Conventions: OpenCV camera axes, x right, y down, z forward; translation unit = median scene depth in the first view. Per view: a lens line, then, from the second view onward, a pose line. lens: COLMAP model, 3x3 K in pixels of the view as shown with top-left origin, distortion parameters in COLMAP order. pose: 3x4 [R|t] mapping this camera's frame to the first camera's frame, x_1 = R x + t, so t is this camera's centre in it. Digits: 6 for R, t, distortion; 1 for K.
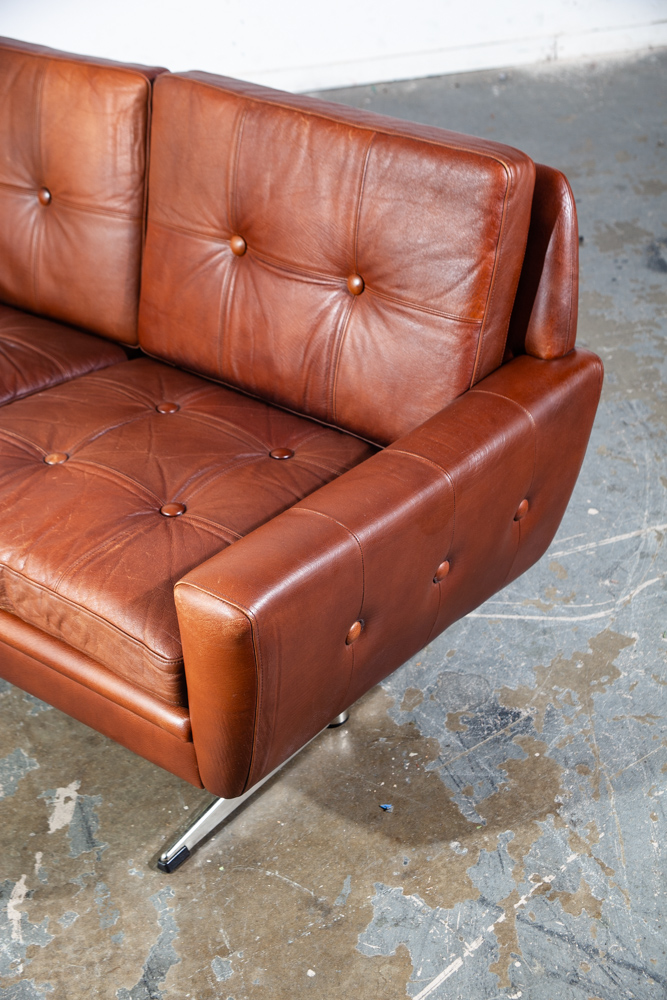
lens RADIAL K [[1610.0, 0, 332.7], [0, 1610.0, 508.6], [0, 0, 1]] dist [0.172516, 0.000000]
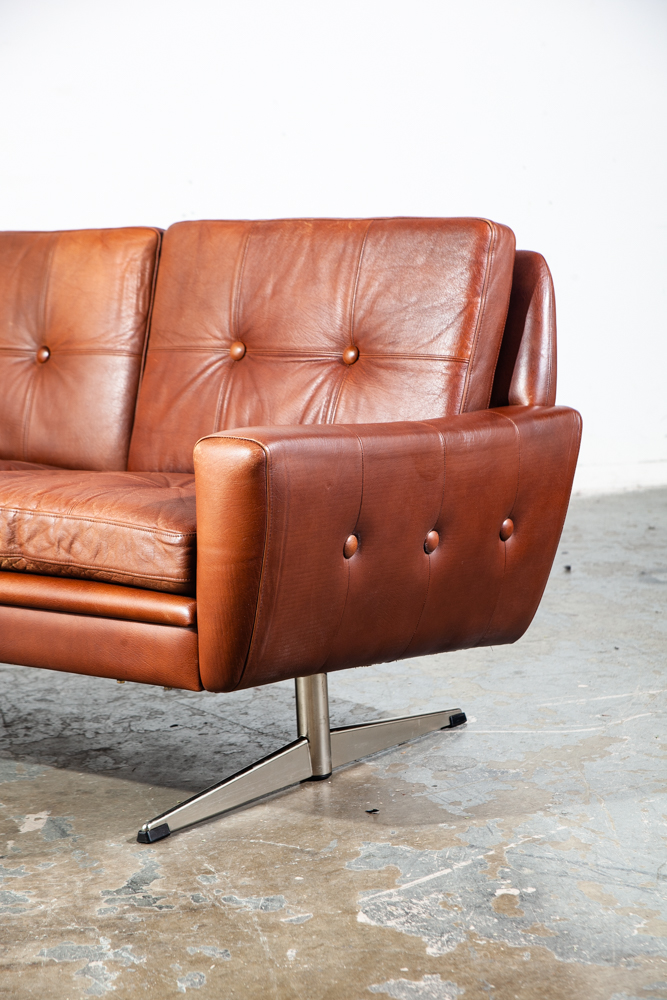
lens RADIAL K [[2268.5, 0, 331.6], [0, 2268.5, 502.9], [0, 0, 1]] dist [0.446269, 0.000000]
pose [[0.998722, 0.041113, 0.029380, -0.038701], [-0.023781, 0.895415, -0.444598, 0.618990], [-0.044586, 0.443331, 0.895248, -0.306931]]
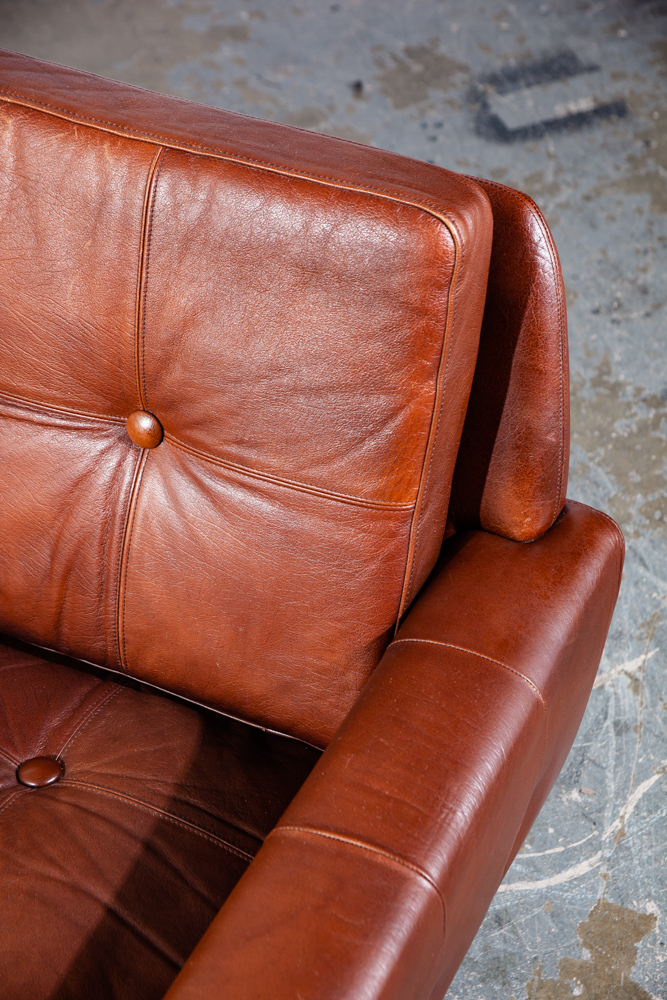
lens RADIAL K [[2058.7, 0, 327.7], [0, 2058.7, 508.0], [0, 0, 1]] dist [0.329516, 0.000000]
pose [[0.969176, -0.134485, 0.206427, -0.068396], [0.103511, 0.982607, 0.154173, -0.208946], [-0.223571, -0.128053, 0.966239, 0.345944]]
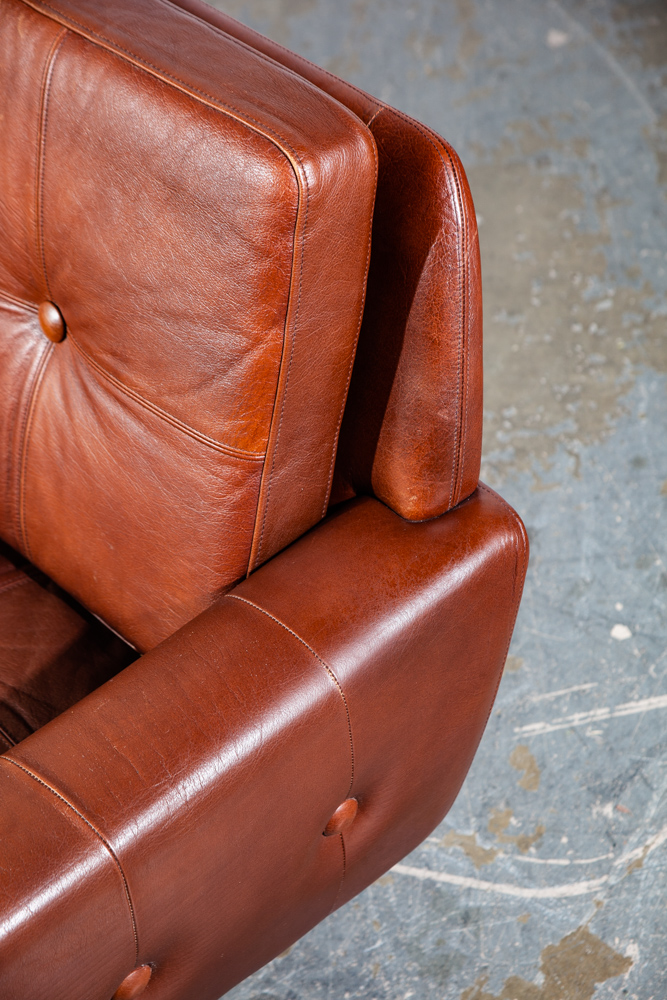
lens RADIAL K [[2238.9, 0, 325.5], [0, 2238.9, 507.5], [0, 0, 1]] dist [0.388661, 0.000000]
pose [[0.990722, 0.067253, -0.118094, 0.181451], [-0.041873, 0.977755, 0.205530, -0.227502], [0.129289, -0.198678, 0.971499, 0.329837]]
